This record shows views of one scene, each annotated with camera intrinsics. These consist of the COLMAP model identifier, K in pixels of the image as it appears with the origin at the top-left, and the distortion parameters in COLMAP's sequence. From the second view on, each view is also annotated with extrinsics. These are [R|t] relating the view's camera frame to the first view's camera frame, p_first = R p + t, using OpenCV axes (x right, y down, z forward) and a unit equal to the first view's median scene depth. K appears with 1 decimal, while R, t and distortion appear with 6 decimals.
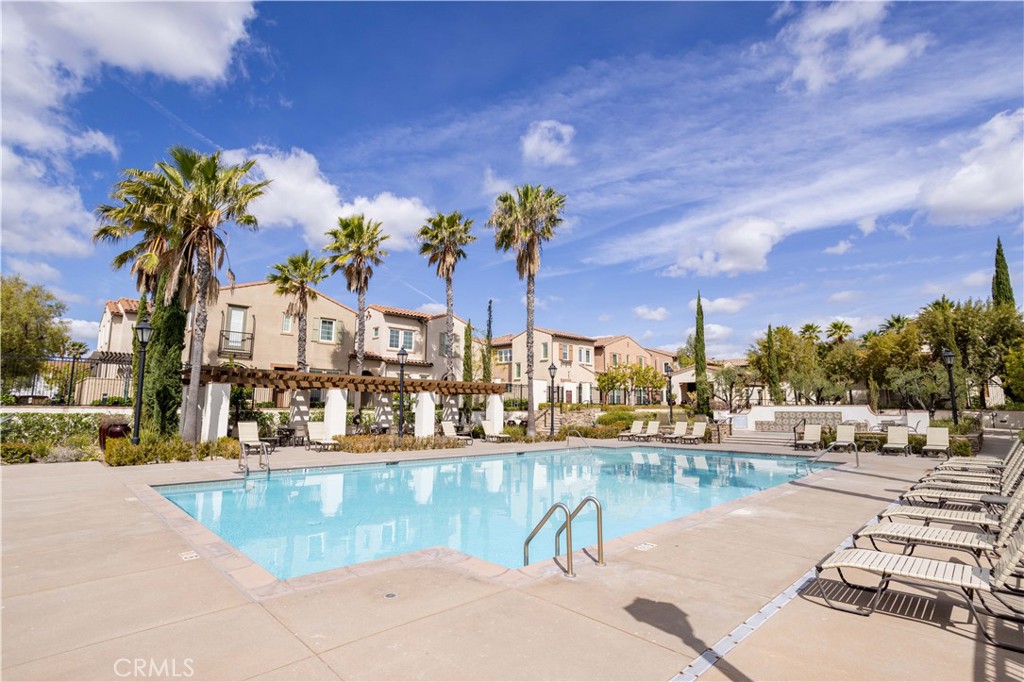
lens RADIAL K [[490.8, 0, 511.6], [0, 490.8, 340.0], [0, 0, 1]] dist [0.001564, 0.002750]
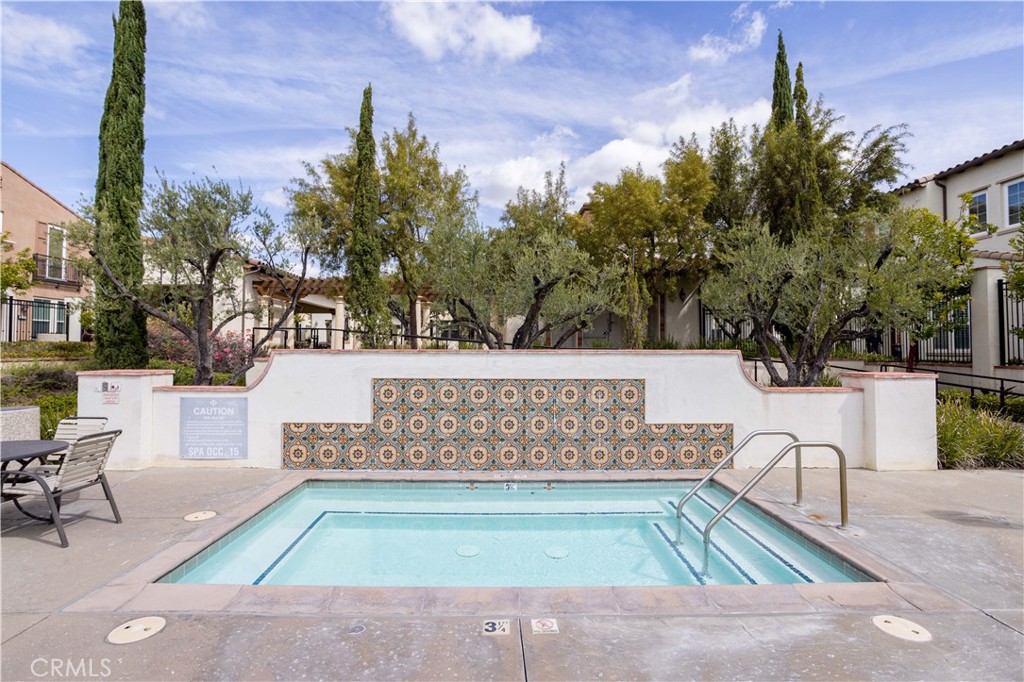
lens RADIAL K [[490.8, 0, 512.1], [0, 490.8, 339.3], [0, 0, 1]] dist [0.001564, 0.002750]
pose [[0.679631, 0.019264, 0.733301, 0.420793], [-0.102447, 0.992351, 0.068880, 0.107854], [-0.726365, -0.121938, 0.676406, 0.816606]]
